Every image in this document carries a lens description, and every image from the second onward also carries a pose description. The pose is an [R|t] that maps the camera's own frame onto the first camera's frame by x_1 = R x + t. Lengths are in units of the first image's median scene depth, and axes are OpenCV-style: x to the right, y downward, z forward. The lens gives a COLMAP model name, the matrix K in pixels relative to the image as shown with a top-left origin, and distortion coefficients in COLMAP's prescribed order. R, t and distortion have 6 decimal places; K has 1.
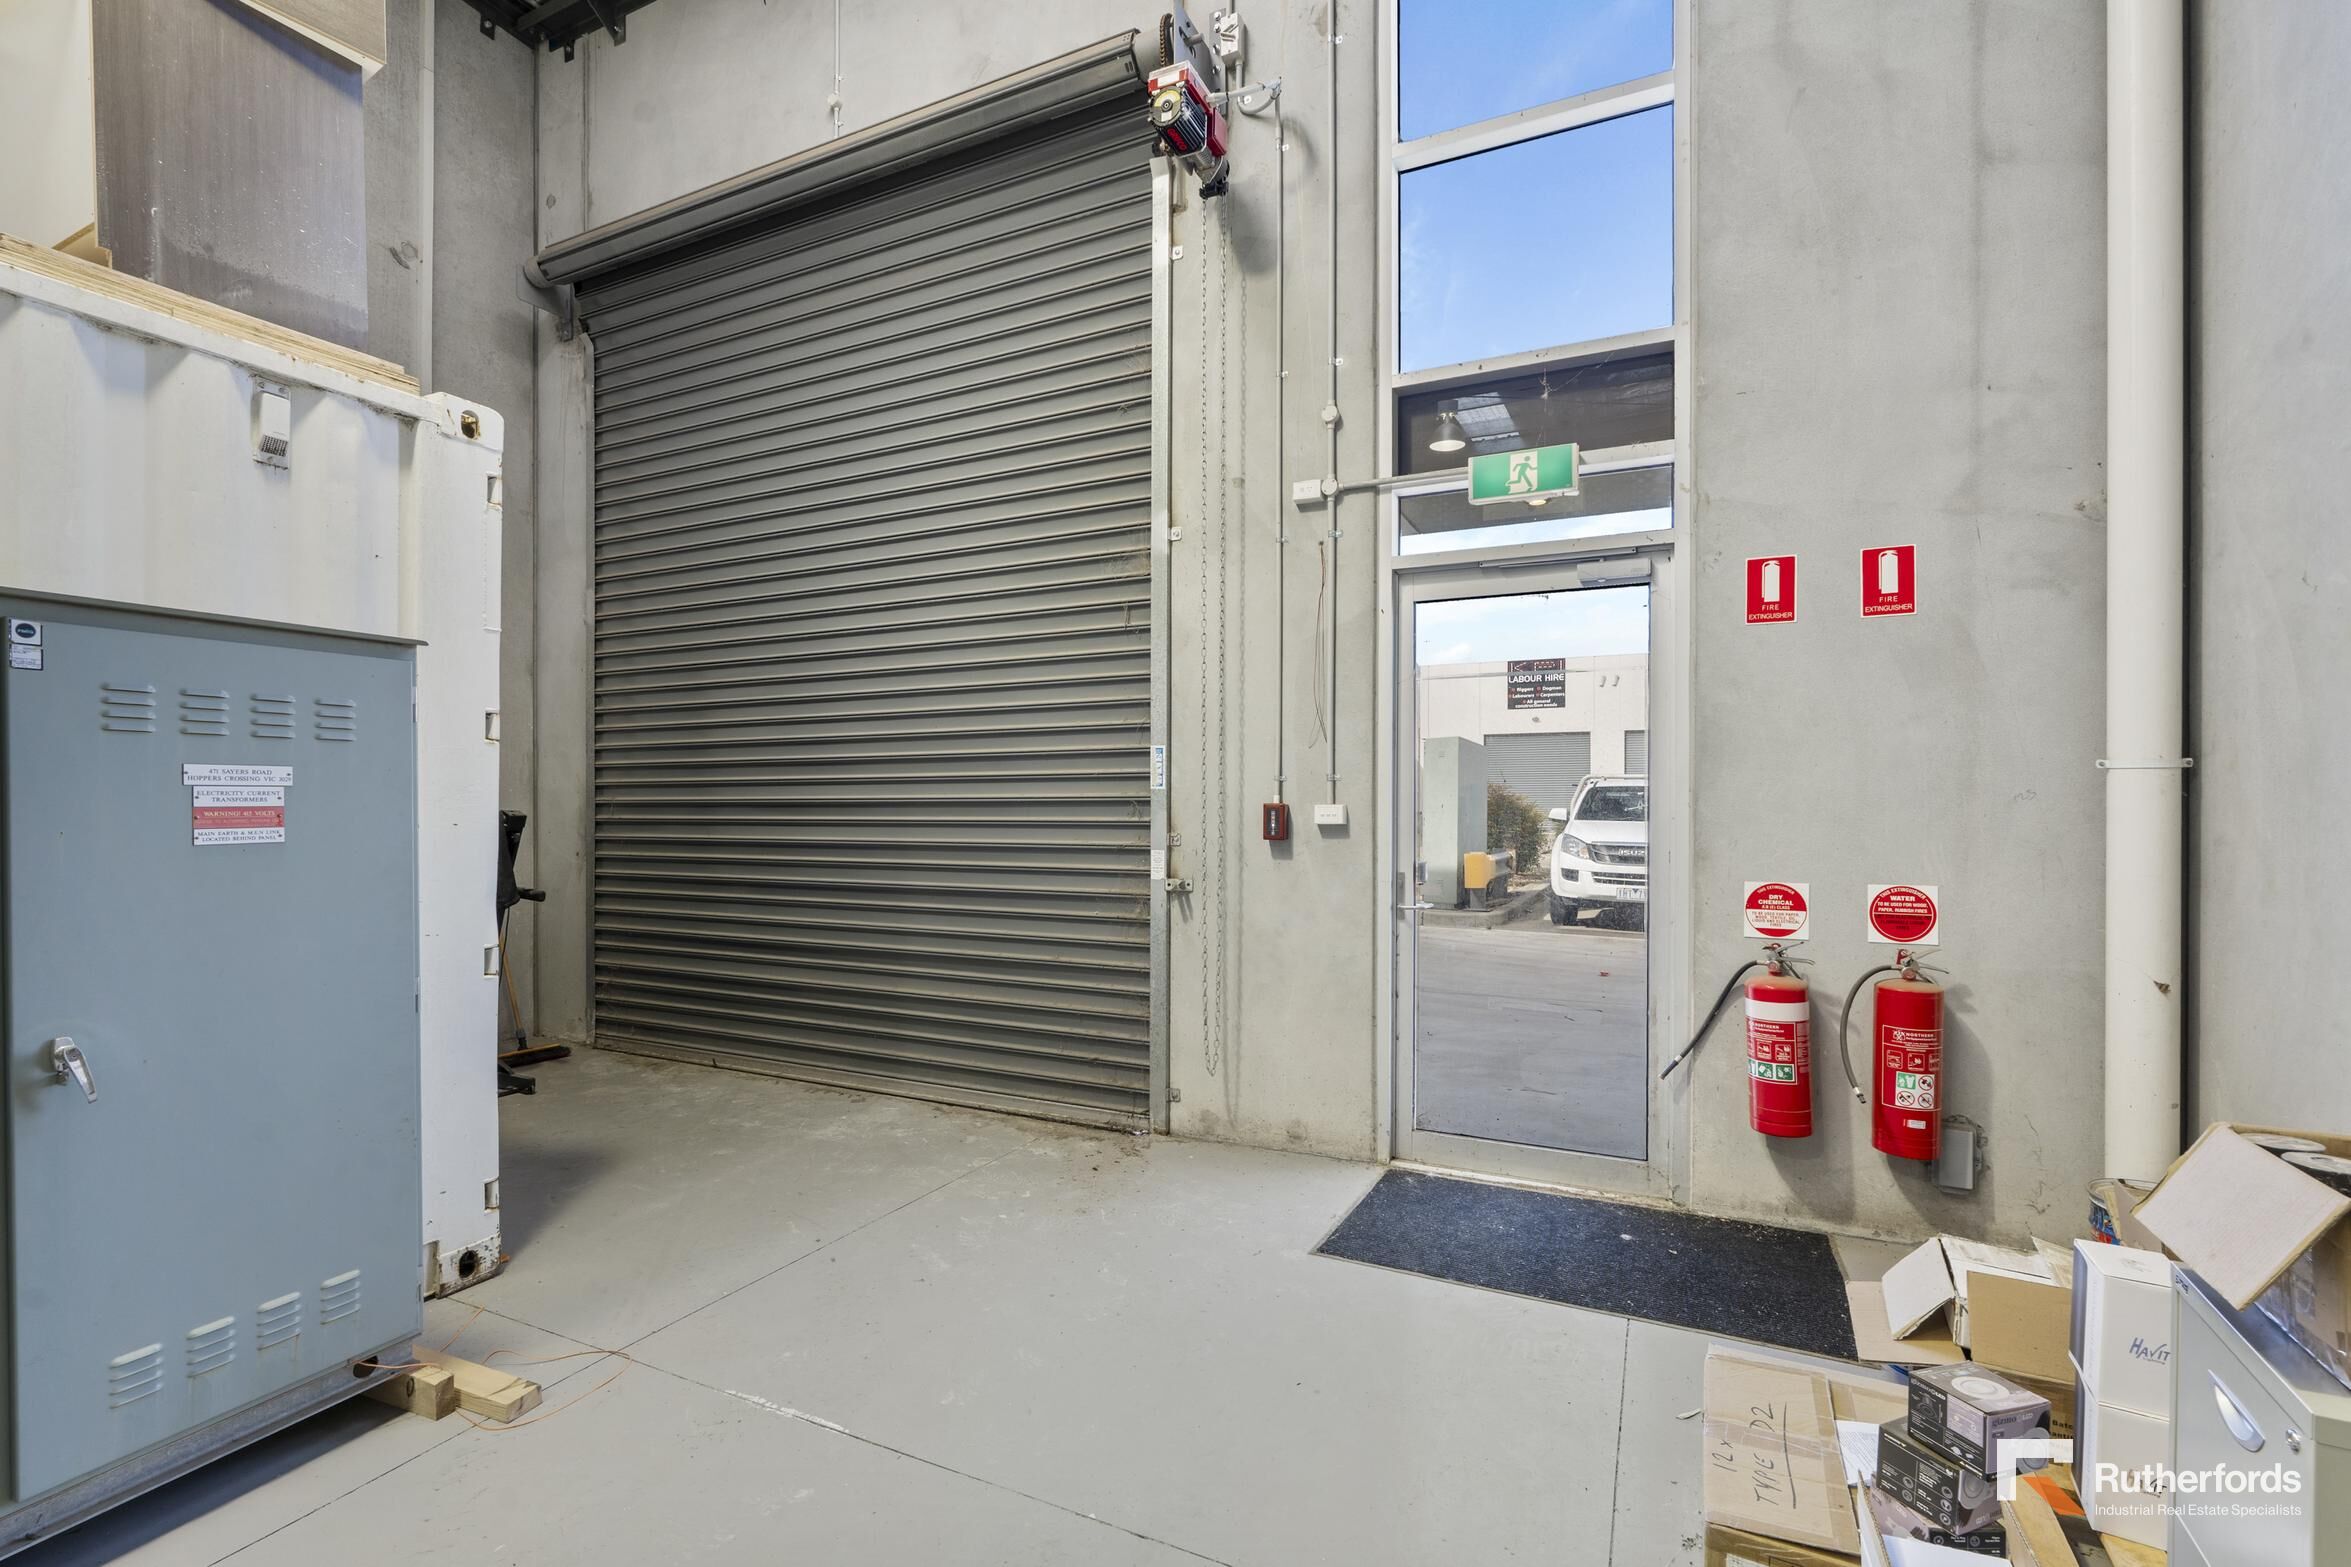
lens RADIAL K [[1040.9, 0, 1171.0], [0, 1040.9, 796.9], [0, 0, 1]] dist [0.003726, 0.001046]
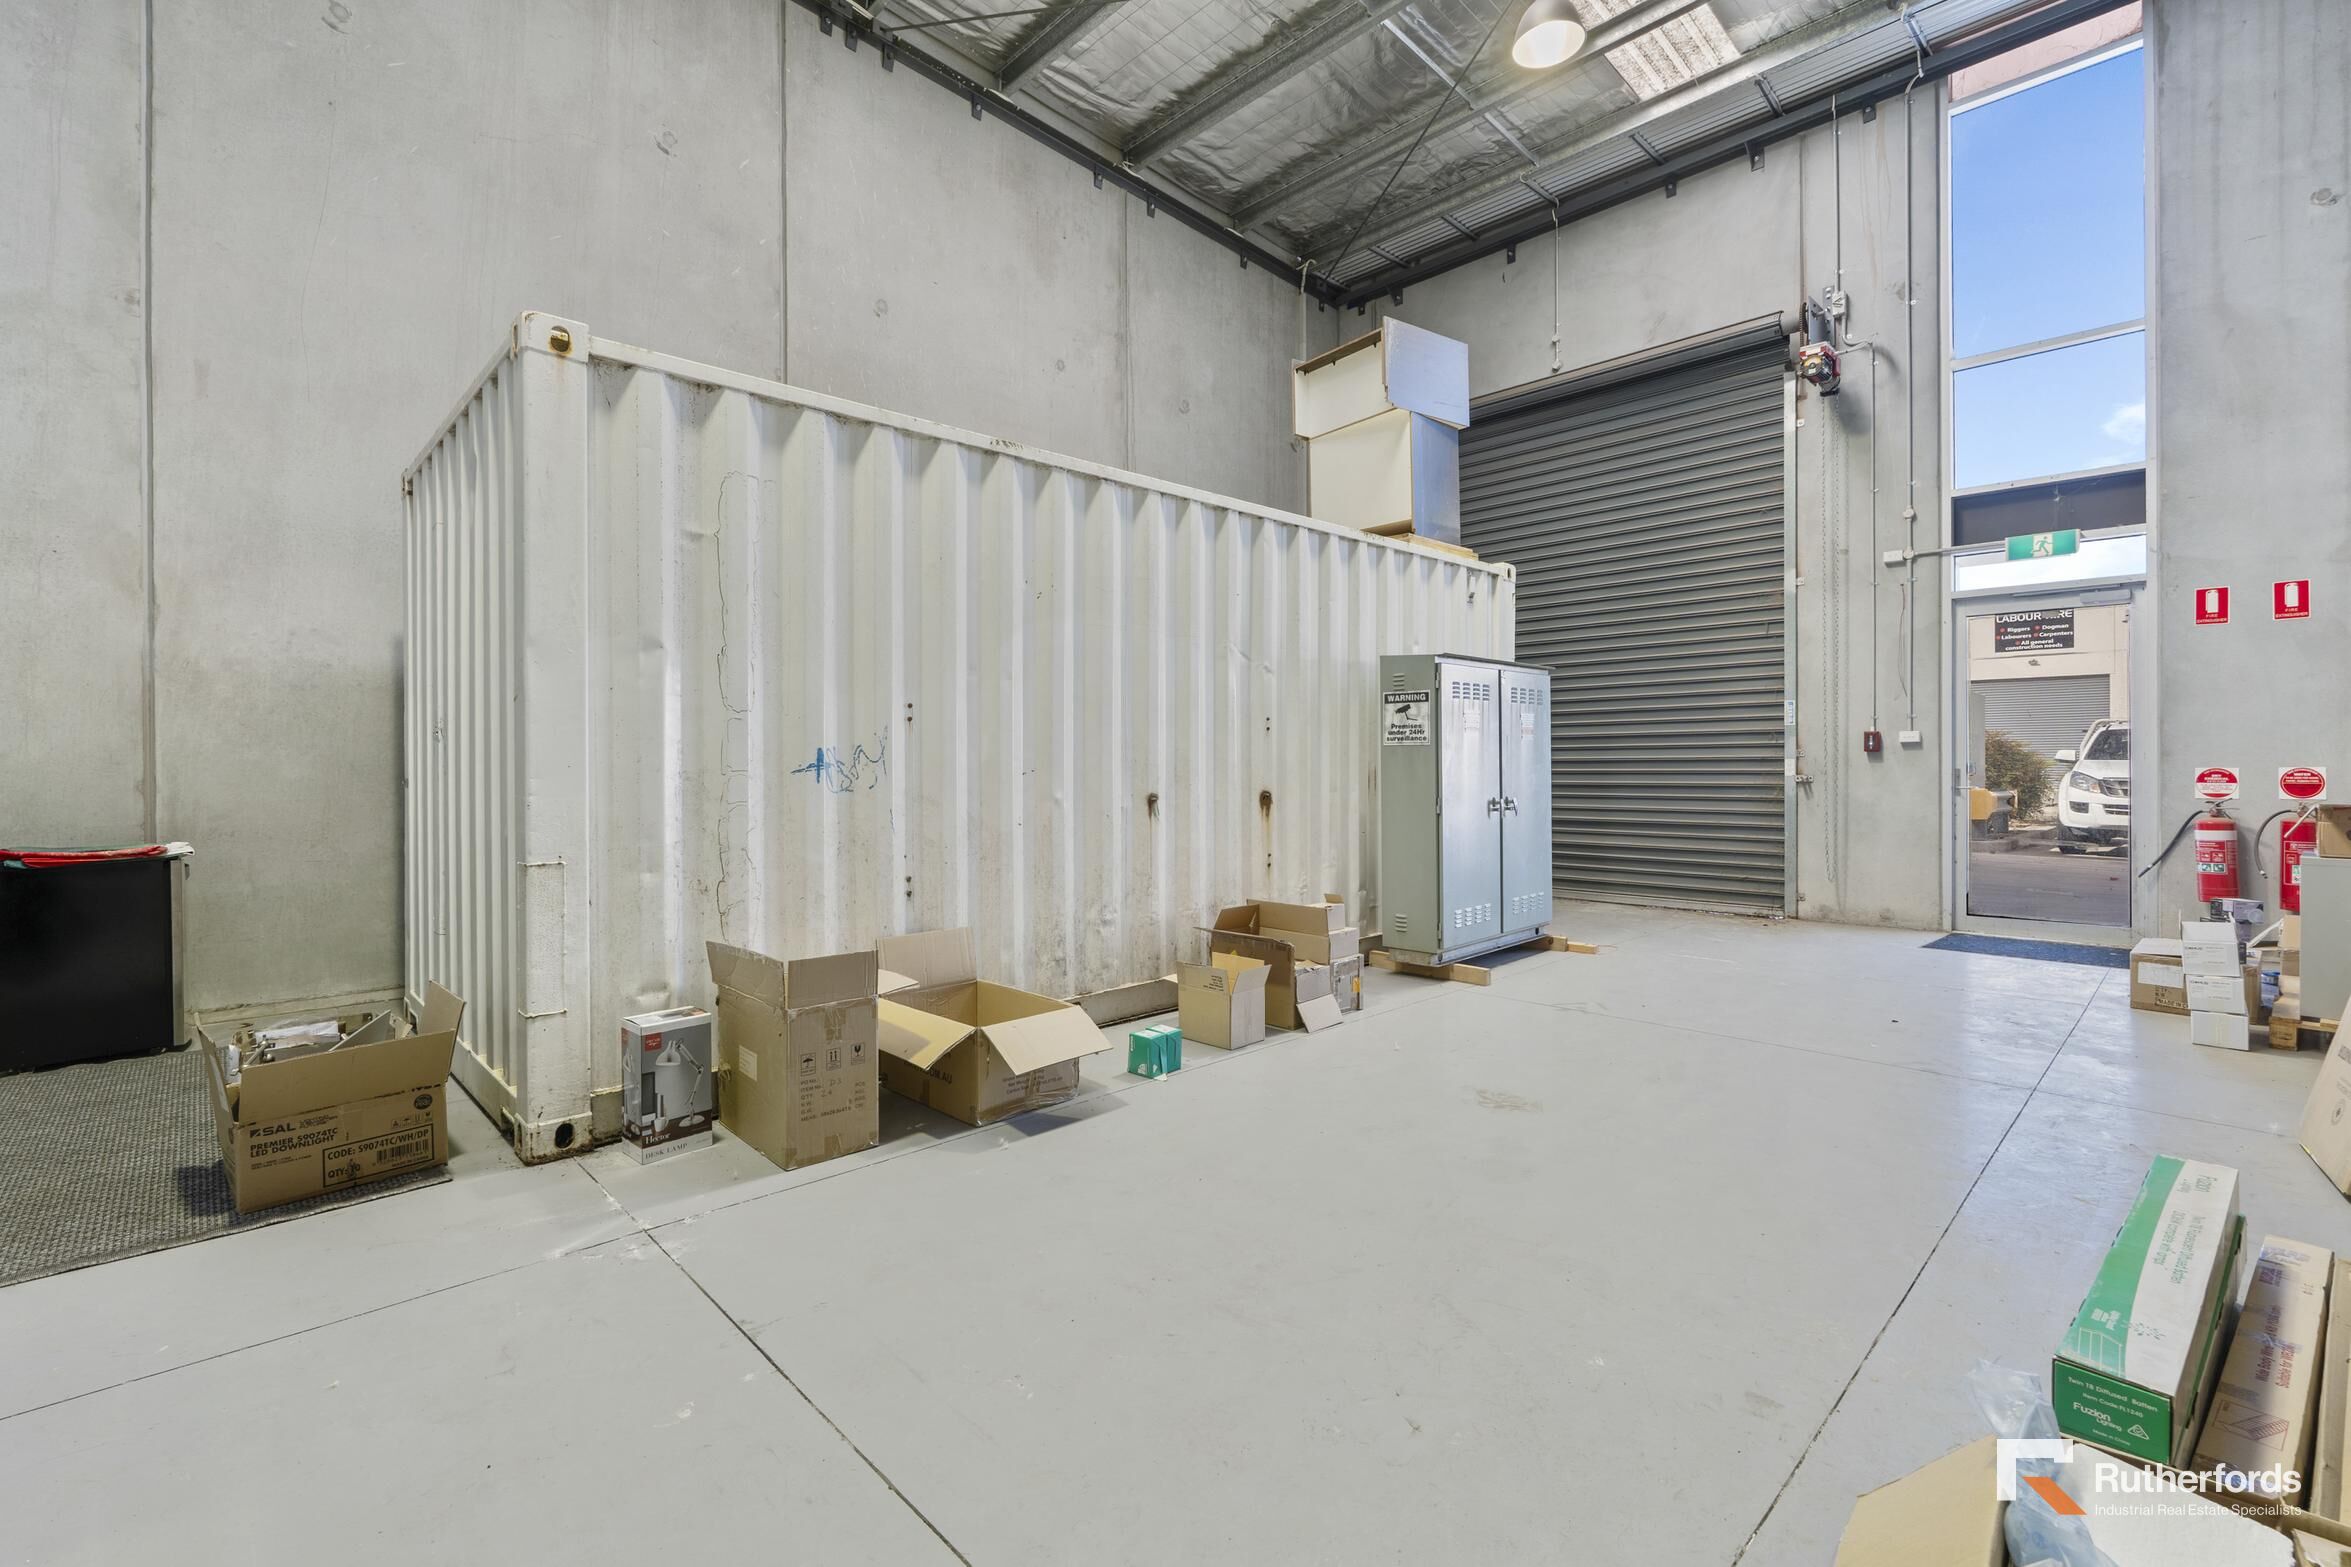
lens RADIAL K [[1040.9, 0, 1181.6], [0, 1040.9, 758.4], [0, 0, 1]] dist [0.003726, 0.001046]
pose [[0.940711, -0.005295, -0.339168, -0.402103], [0.005471, 0.999985, -0.000436, 0.046491], [0.339165, -0.001445, 0.940726, -1.072411]]
